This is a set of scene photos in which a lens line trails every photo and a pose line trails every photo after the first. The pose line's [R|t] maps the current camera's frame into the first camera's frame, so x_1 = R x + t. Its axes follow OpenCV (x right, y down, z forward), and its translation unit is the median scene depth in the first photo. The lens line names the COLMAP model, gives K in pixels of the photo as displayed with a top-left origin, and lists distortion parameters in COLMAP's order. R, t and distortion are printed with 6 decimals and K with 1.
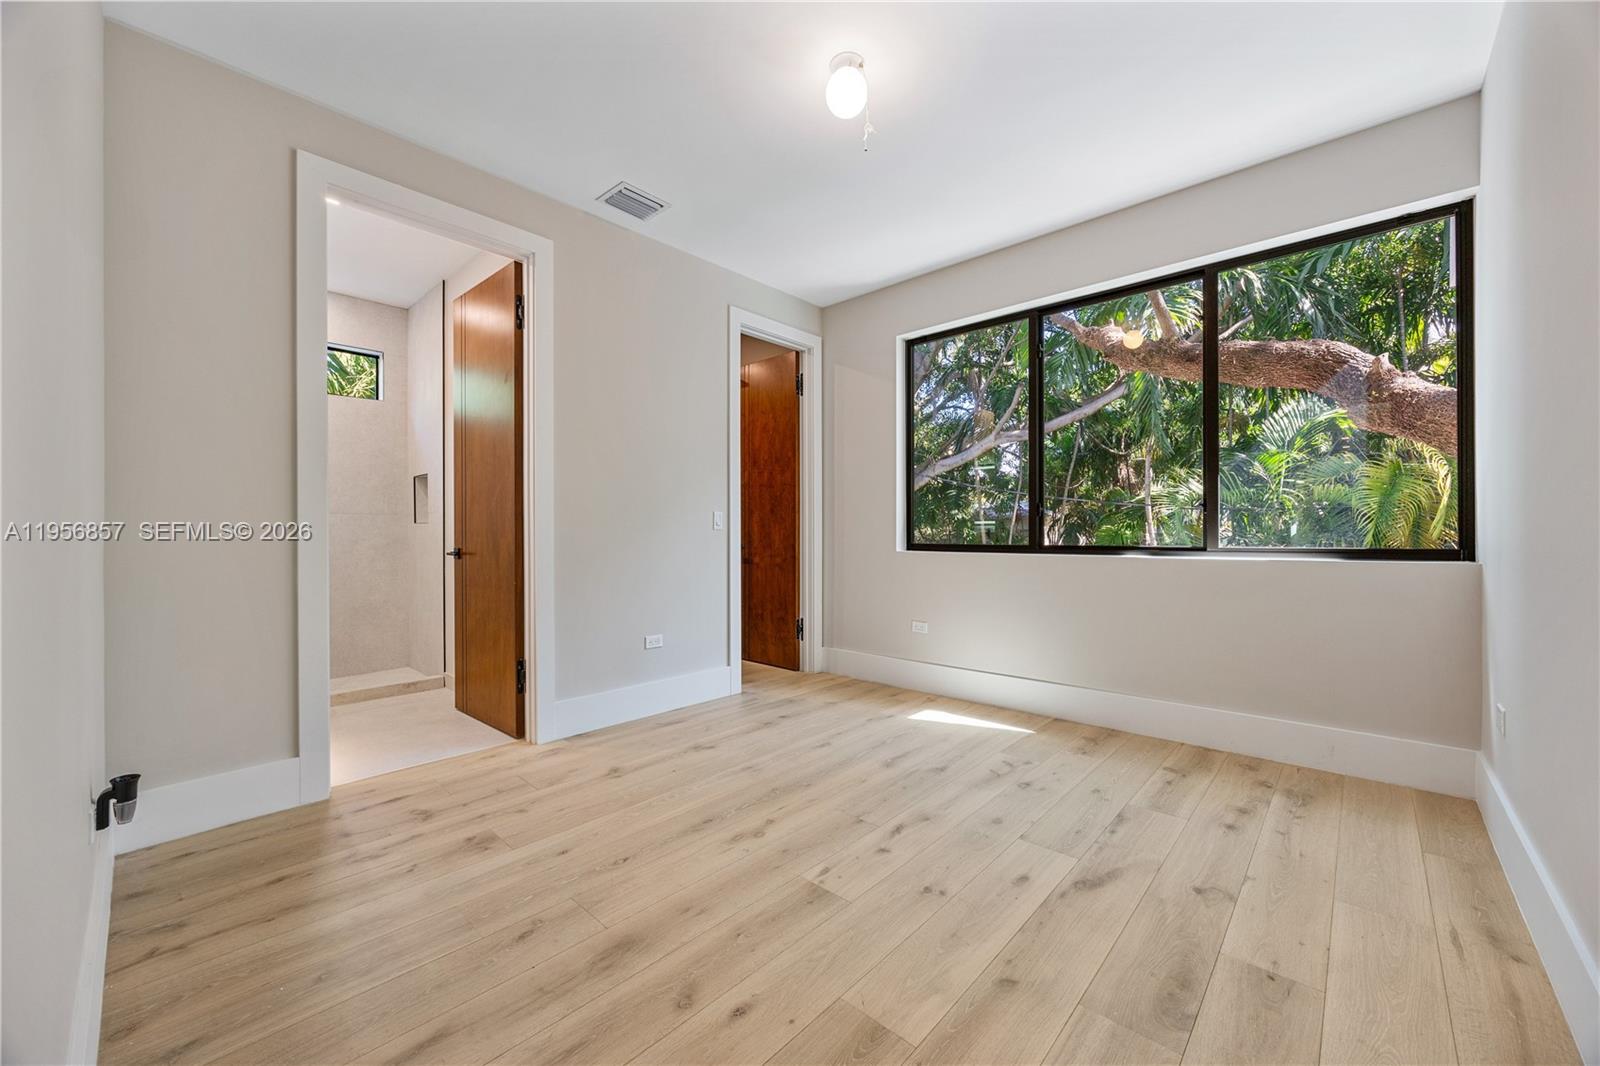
lens RADIAL K [[617.7, 0, 800.0], [0, 617.7, 533.0], [0, 0, 1]] dist [-0.001624, -0.000132]
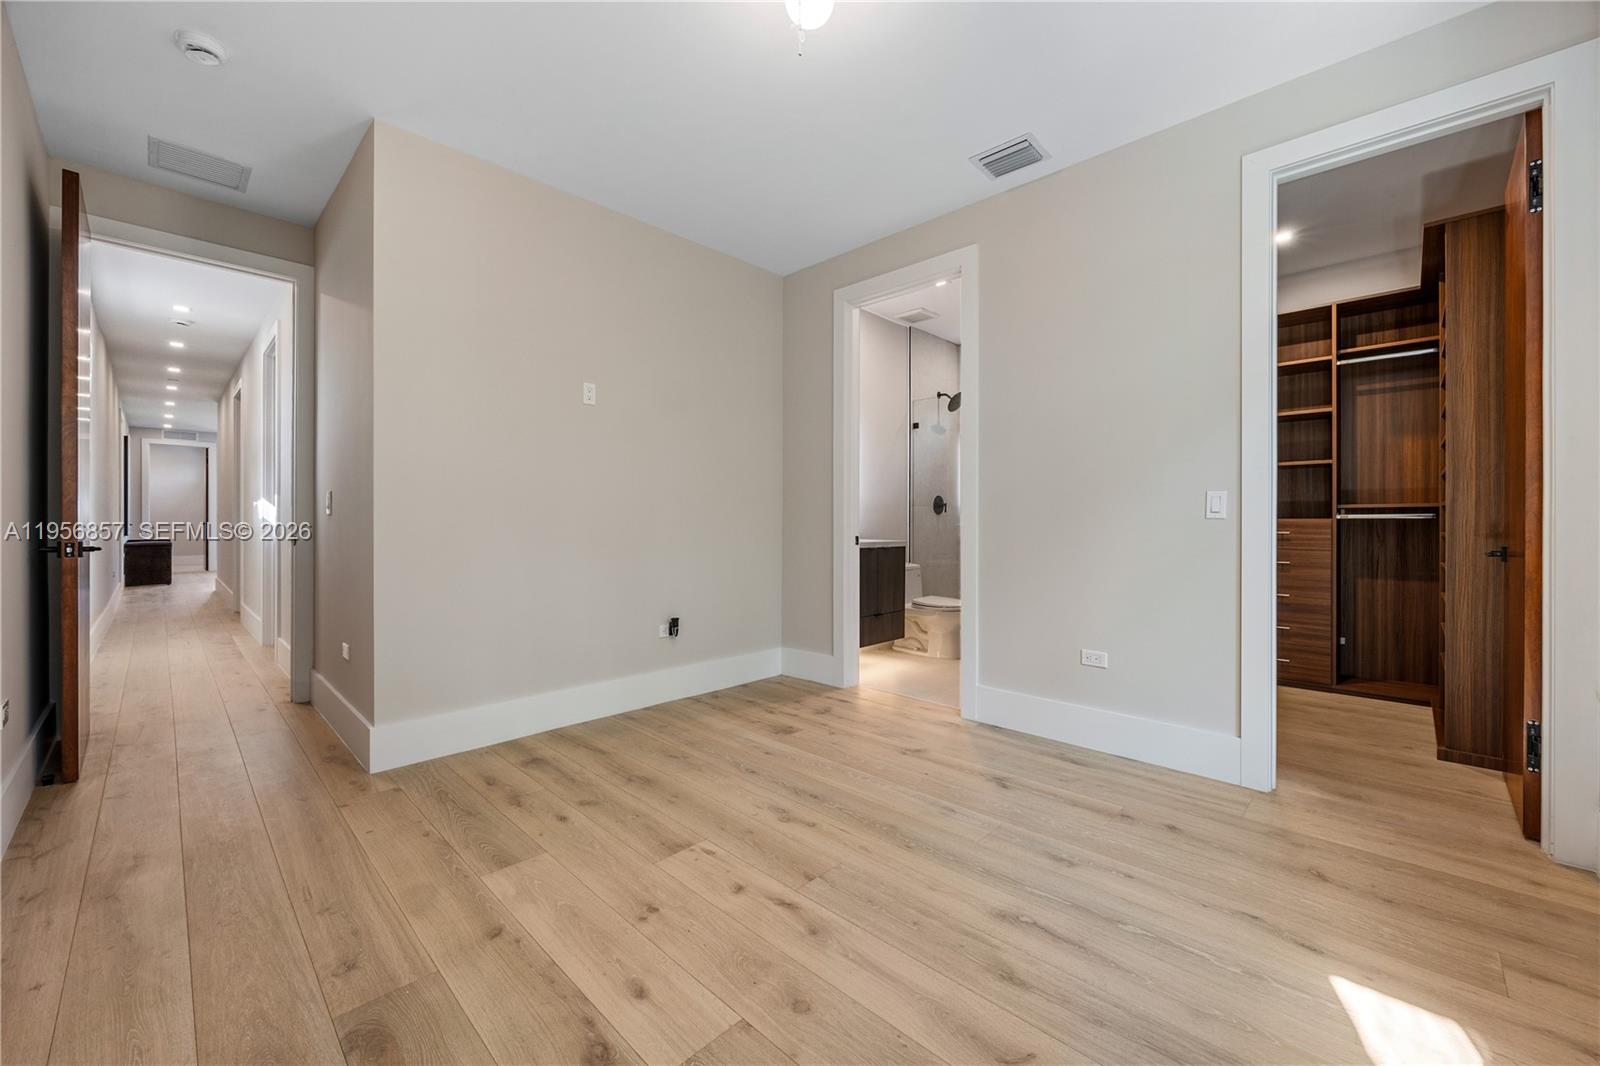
lens RADIAL K [[620.4, 0, 799.2], [0, 620.4, 521.9], [0, 0, 1]] dist [-0.000230, 0.000047]
pose [[-0.029124, 0.002271, -0.999573, 0.845339], [-0.001874, 0.999996, 0.002327, -0.004240], [0.999574, 0.001941, -0.029120, 0.933117]]
